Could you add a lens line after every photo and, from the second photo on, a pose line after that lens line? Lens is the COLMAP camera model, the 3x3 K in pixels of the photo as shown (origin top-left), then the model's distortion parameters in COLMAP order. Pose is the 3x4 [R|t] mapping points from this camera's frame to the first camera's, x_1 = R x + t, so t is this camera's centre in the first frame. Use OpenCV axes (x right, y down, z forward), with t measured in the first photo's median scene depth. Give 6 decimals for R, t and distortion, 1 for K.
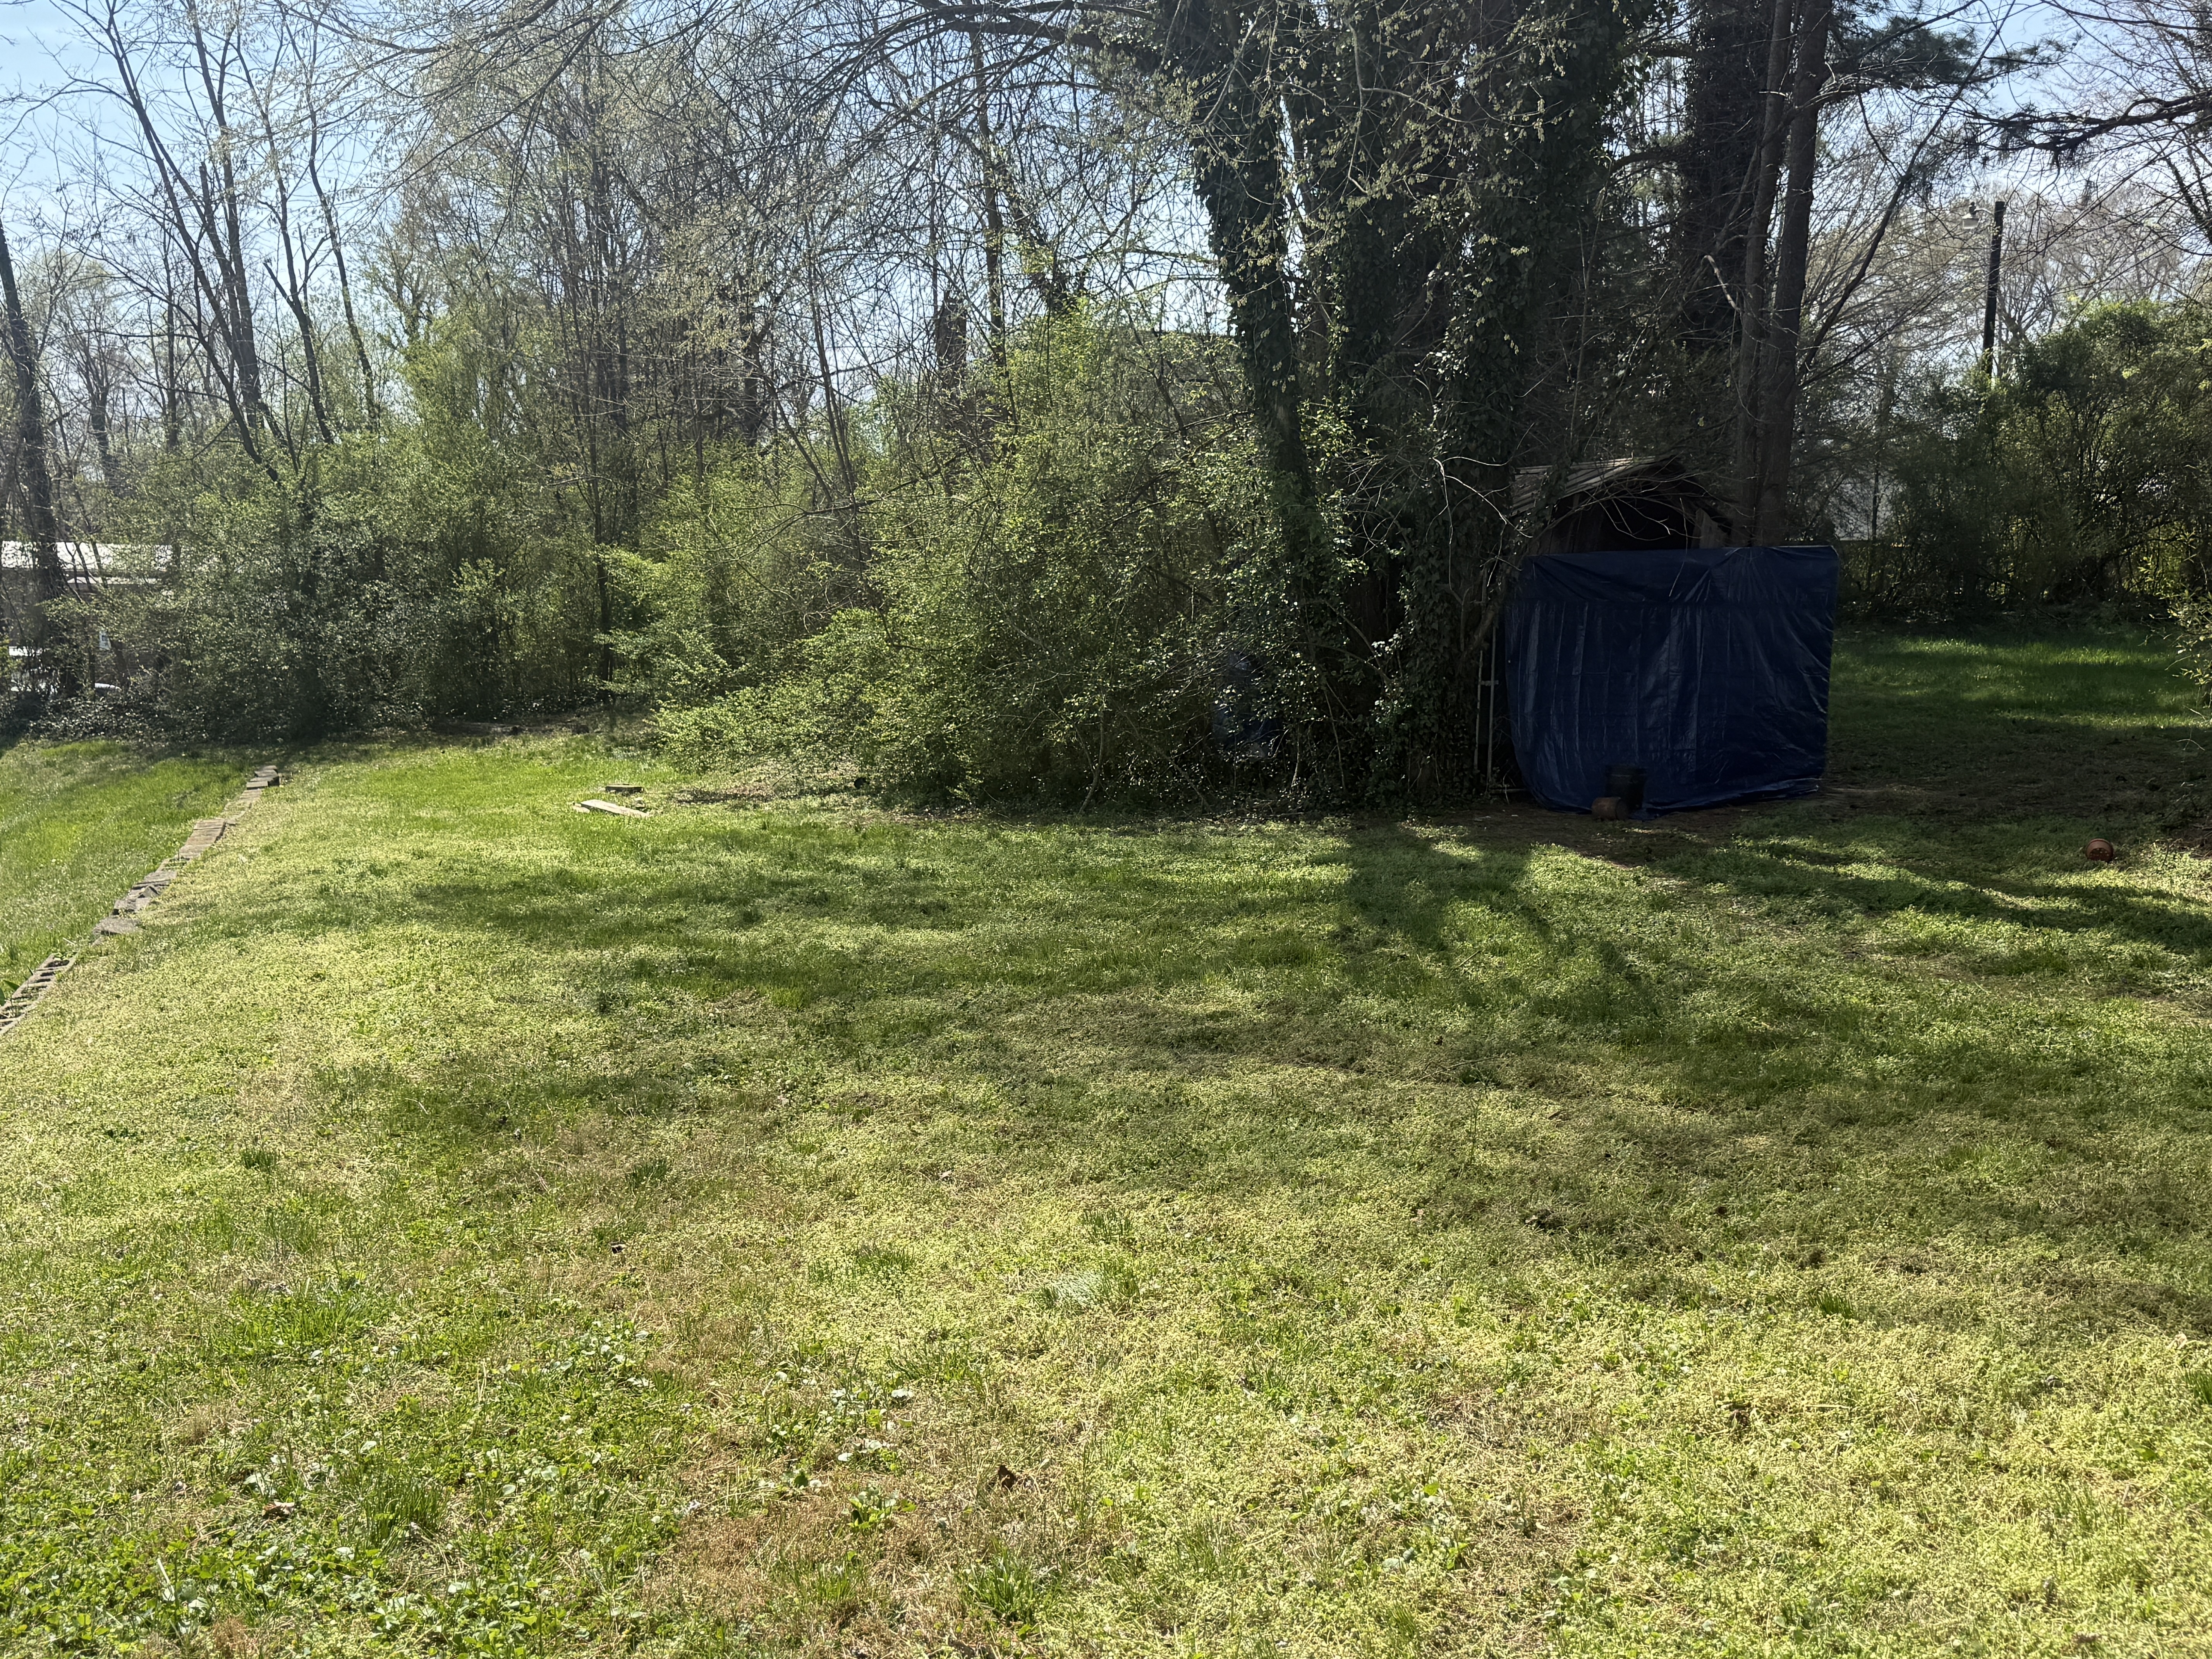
lens RADIAL K [[2105.4, 0, 1111.1], [0, 2105.4, 814.4], [0, 0, 1]] dist [0.185917, -0.334504]
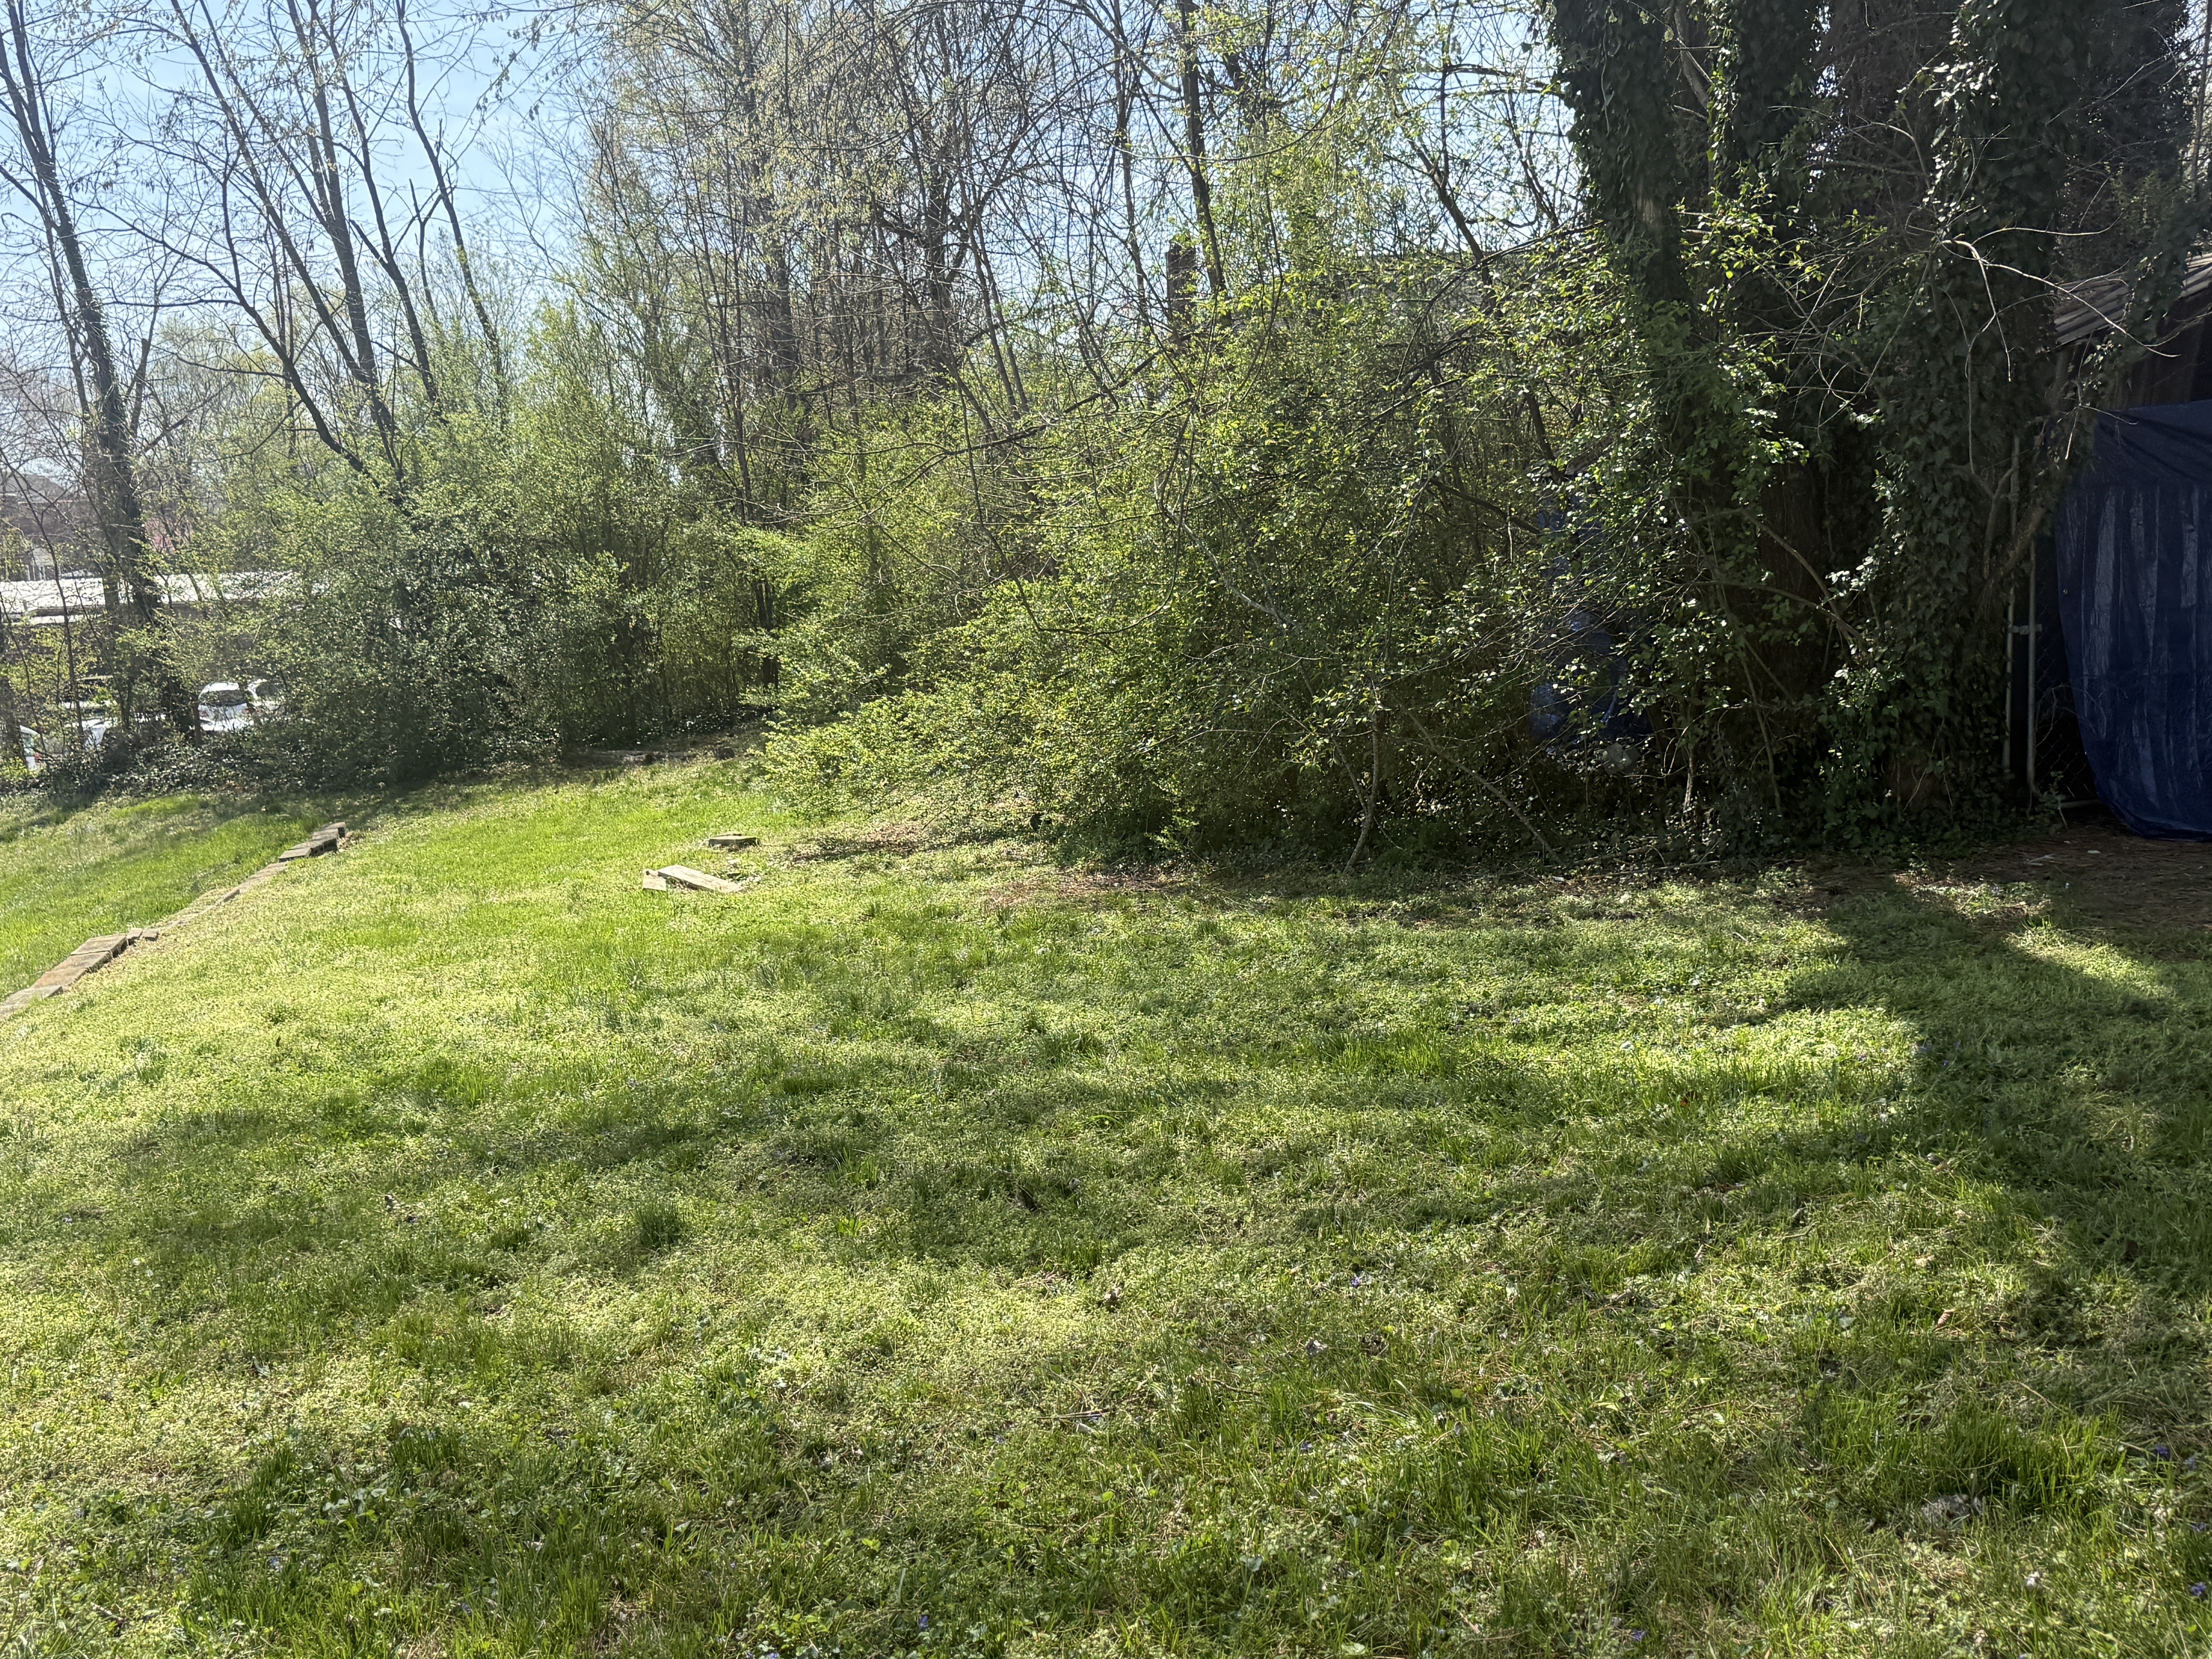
lens RADIAL K [[2105.4, 0, 1111.1], [0, 2105.4, 814.4], [0, 0, 1]] dist [0.185917, -0.334504]
pose [[0.990922, -0.048789, -0.125276, -0.004449], [0.050385, 0.998684, 0.009598, -0.026728], [0.124643, -0.015823, 0.992076, 0.336710]]
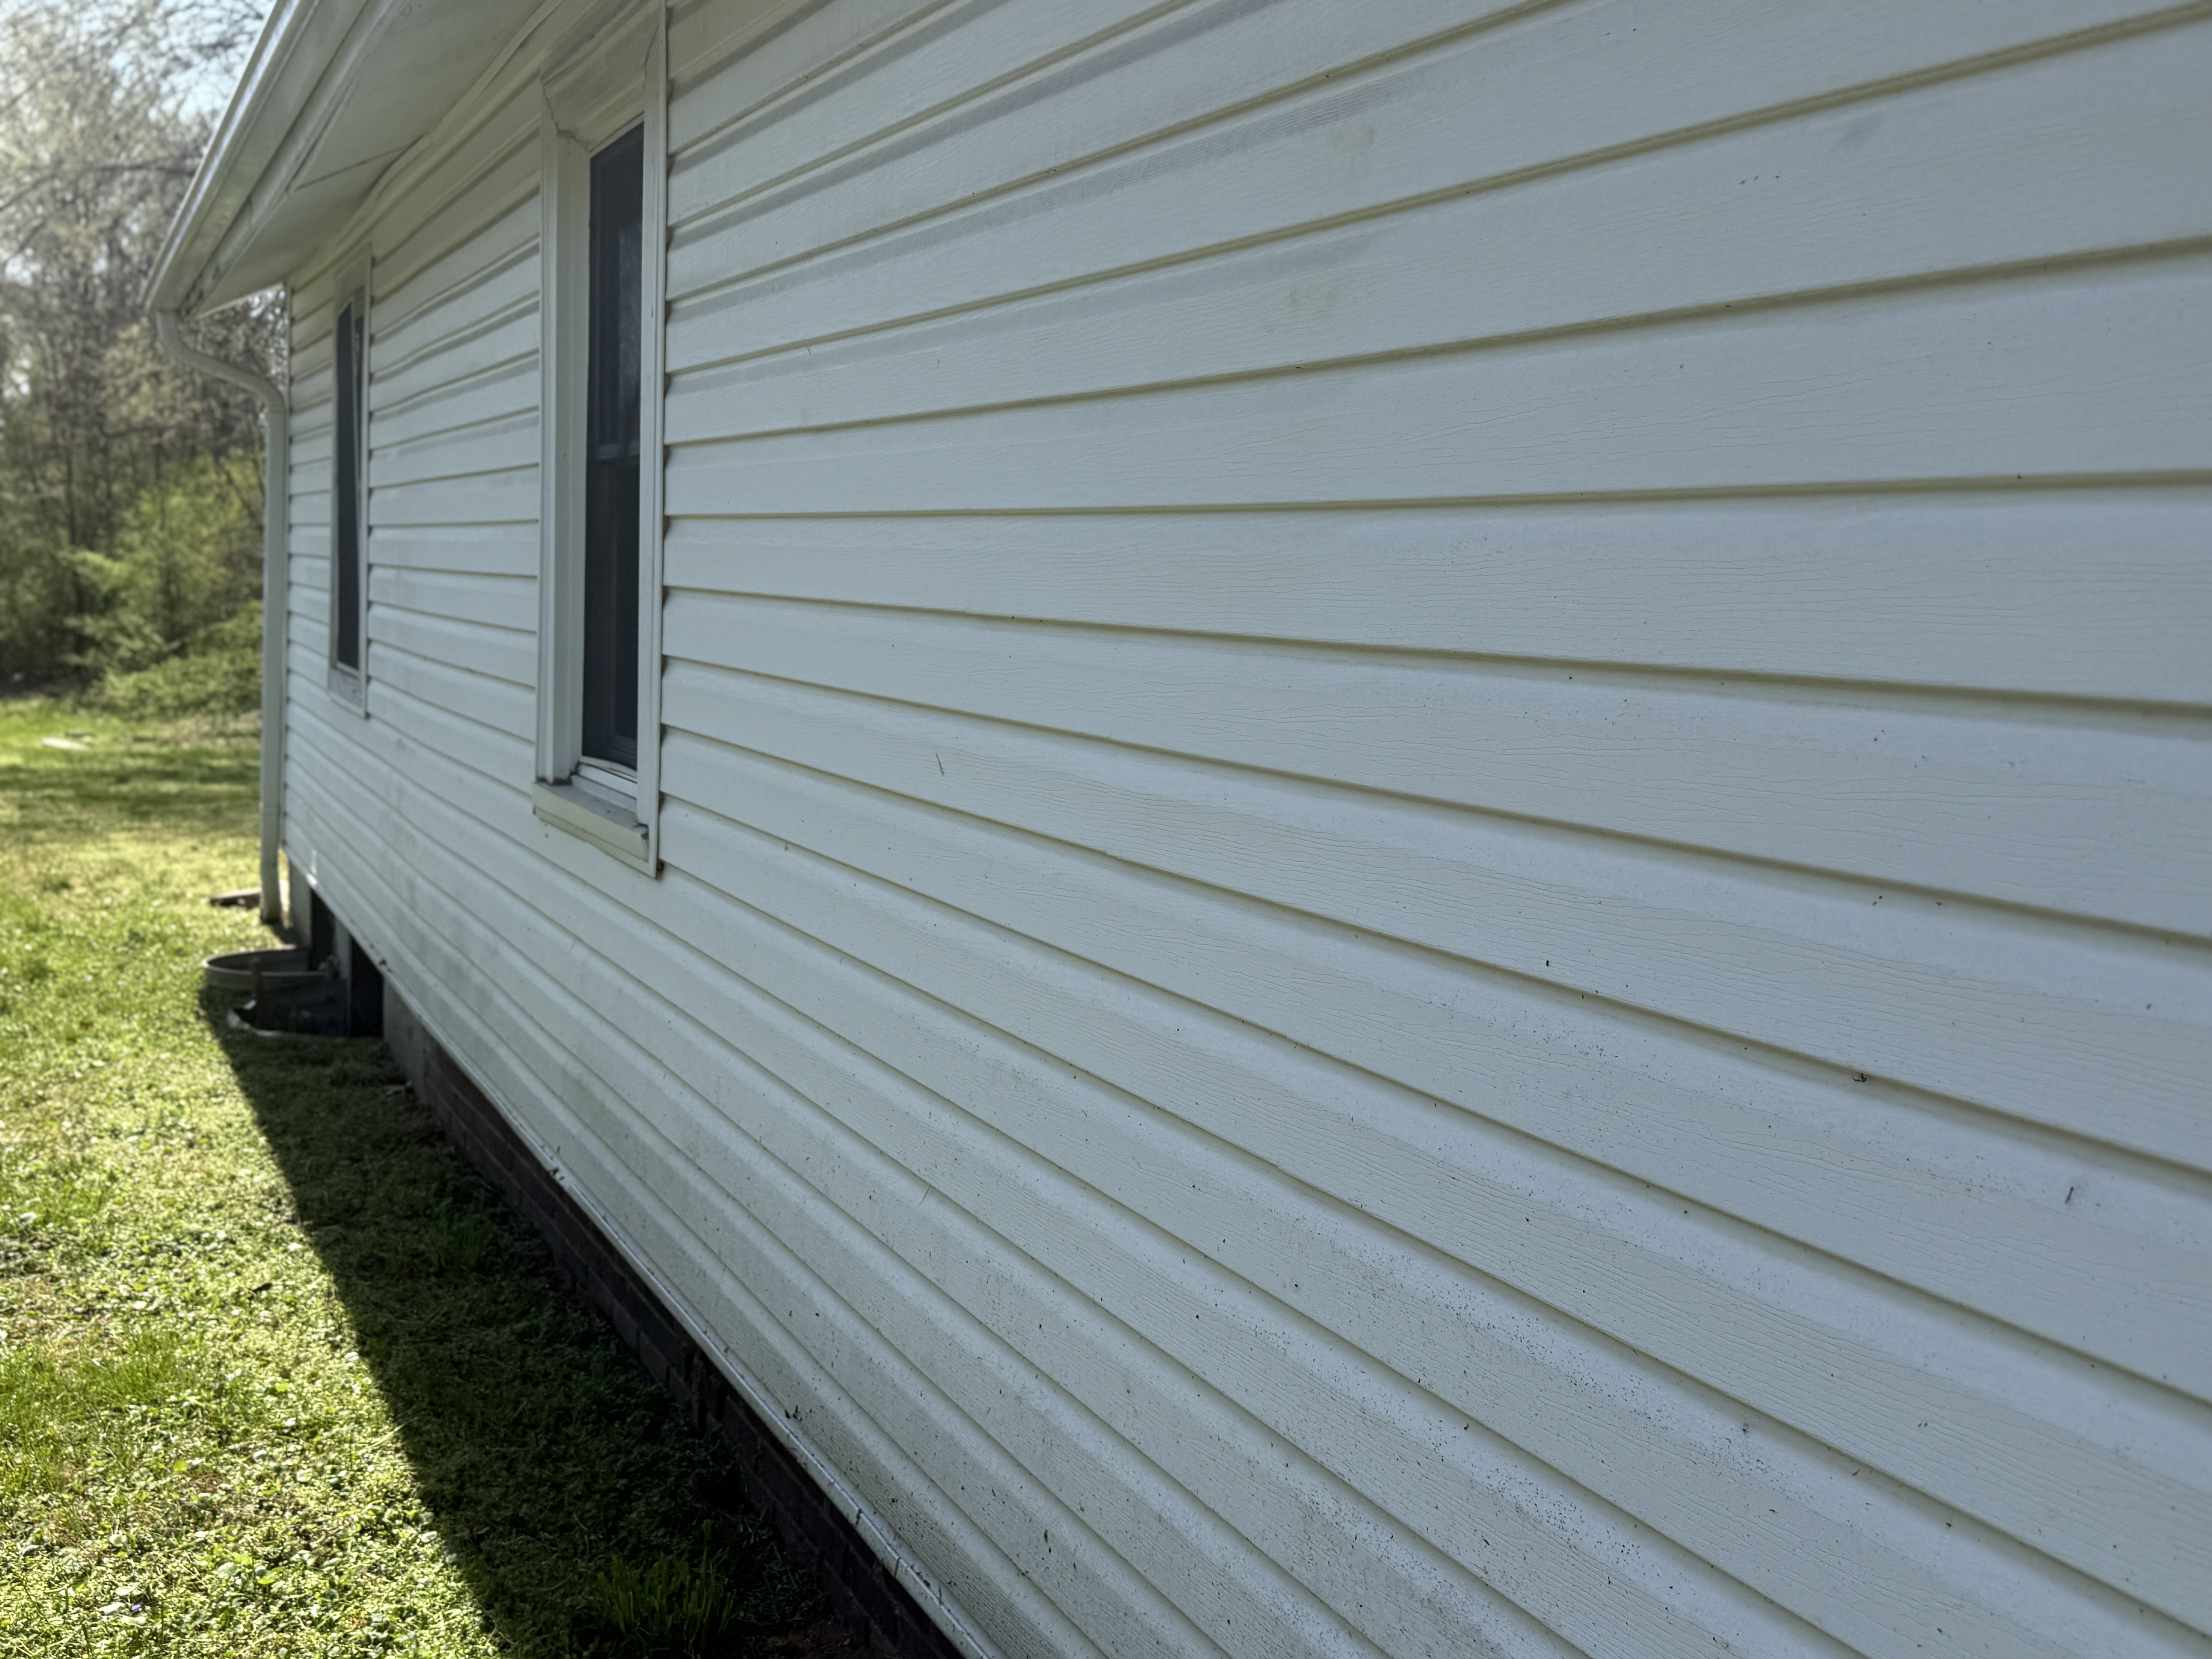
lens RADIAL K [[2150.1, 0, 1105.6], [0, 2150.1, 831.8], [0, 0, 1]] dist [0.004499, 0.008578]
pose [[0.981302, 0.001205, 0.192469, 0.170180], [-0.002235, 0.999984, 0.005139, 0.049130], [-0.192460, -0.005473, 0.981290, -0.536122]]
